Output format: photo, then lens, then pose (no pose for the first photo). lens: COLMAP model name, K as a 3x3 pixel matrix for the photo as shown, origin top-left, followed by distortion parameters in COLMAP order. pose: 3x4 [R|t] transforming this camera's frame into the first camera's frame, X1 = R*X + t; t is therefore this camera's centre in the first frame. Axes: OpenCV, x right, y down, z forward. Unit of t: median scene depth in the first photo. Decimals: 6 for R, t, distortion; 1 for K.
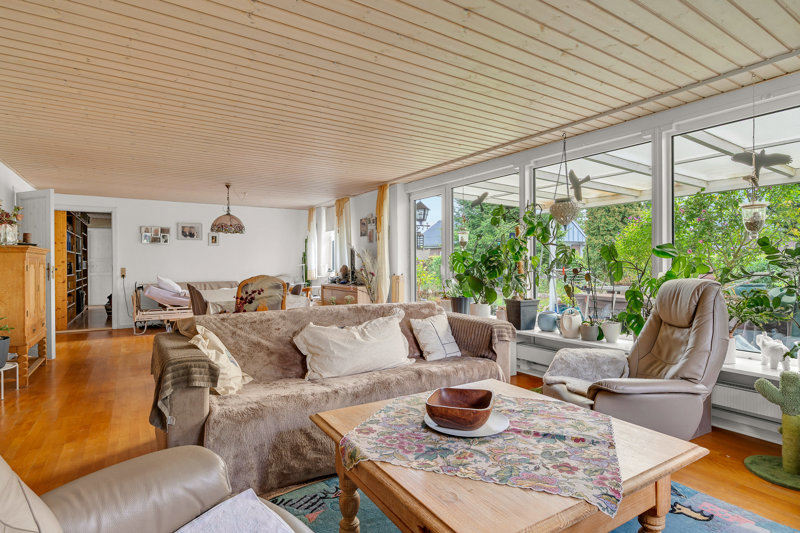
lens RADIAL K [[420.5, 0, 396.6], [0, 420.5, 263.7], [0, 0, 1]] dist [-0.007546, 0.000606]
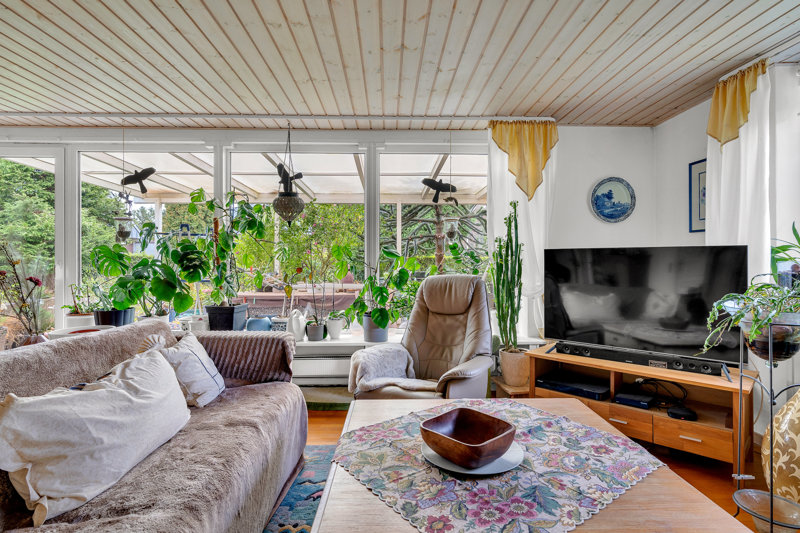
lens RADIAL K [[420.5, 0, 397.0], [0, 420.5, 262.4], [0, 0, 1]] dist [-0.007546, 0.000606]
pose [[0.508451, -0.000232, 0.861091, -0.518261], [-0.000394, 1.000000, 0.000502, -0.001267], [-0.861091, -0.000594, 0.508451, 0.577341]]
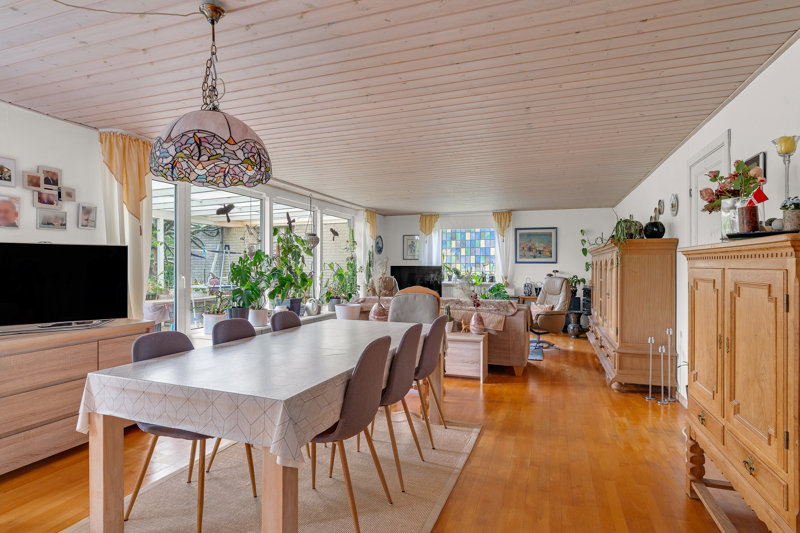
lens RADIAL K [[420.5, 0, 399.5], [0, 420.5, 265.7], [0, 0, 1]] dist [-0.007546, 0.000606]
pose [[-0.627341, 0.007579, 0.778707, -2.039108], [0.007074, 0.999967, -0.004033, -0.032745], [-0.778712, 0.002978, -0.627374, 3.231672]]
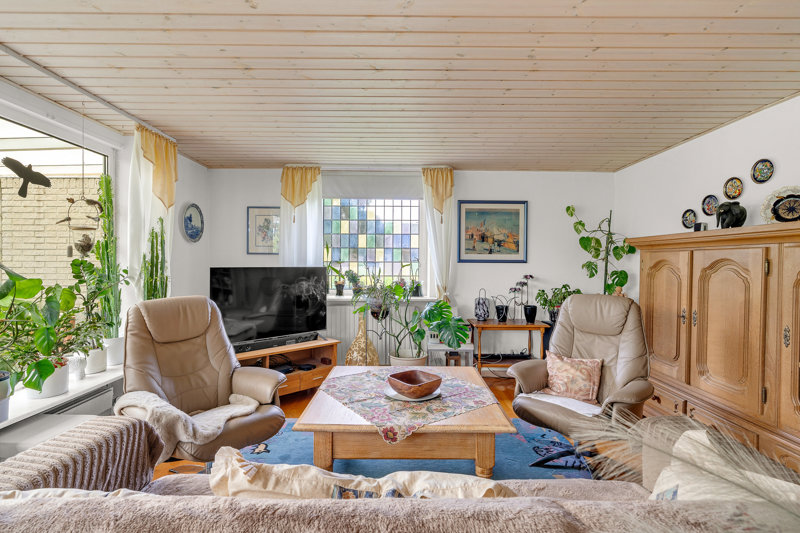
lens RADIAL K [[389.3, 0, 401.7], [0, 389.3, 266.1], [0, 0, 1]] dist [-0.004952, -0.000469]
pose [[-0.857017, -0.002011, 0.515285, -0.417186], [0.002843, 0.999959, 0.008631, -0.063290], [-0.515281, 0.008861, -0.856976, 1.796656]]
